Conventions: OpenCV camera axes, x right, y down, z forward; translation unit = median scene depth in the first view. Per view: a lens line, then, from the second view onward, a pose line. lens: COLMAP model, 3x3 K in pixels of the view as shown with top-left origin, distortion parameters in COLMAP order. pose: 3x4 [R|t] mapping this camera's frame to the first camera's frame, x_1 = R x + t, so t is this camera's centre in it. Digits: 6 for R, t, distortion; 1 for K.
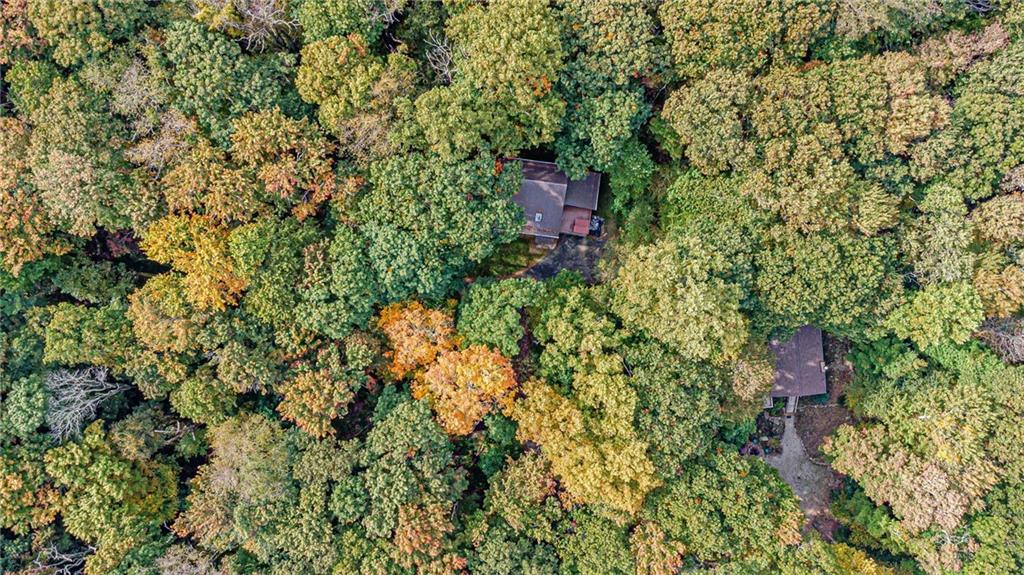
lens RADIAL K [[691.5, 0, 510.7], [0, 691.5, 287.6], [0, 0, 1]] dist [0.004489, 0.000506]
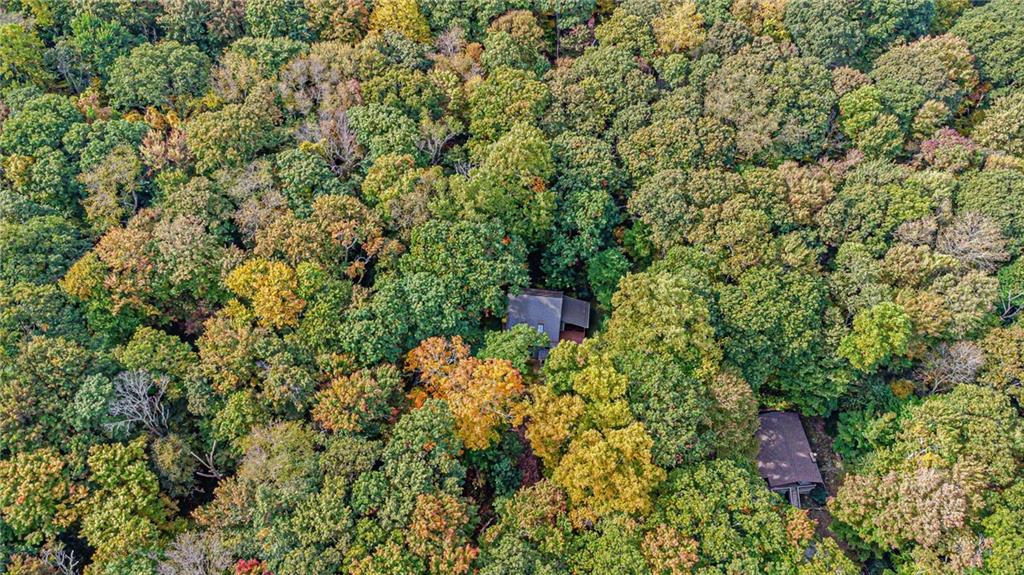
lens RADIAL K [[691.5, 0, 512.4], [0, 691.5, 286.5], [0, 0, 1]] dist [0.004489, 0.000506]
pose [[0.999896, -0.012146, 0.007790, -0.020187], [0.014421, 0.823009, -0.567846, 0.653296], [0.000486, 0.567899, 0.823098, -0.031977]]
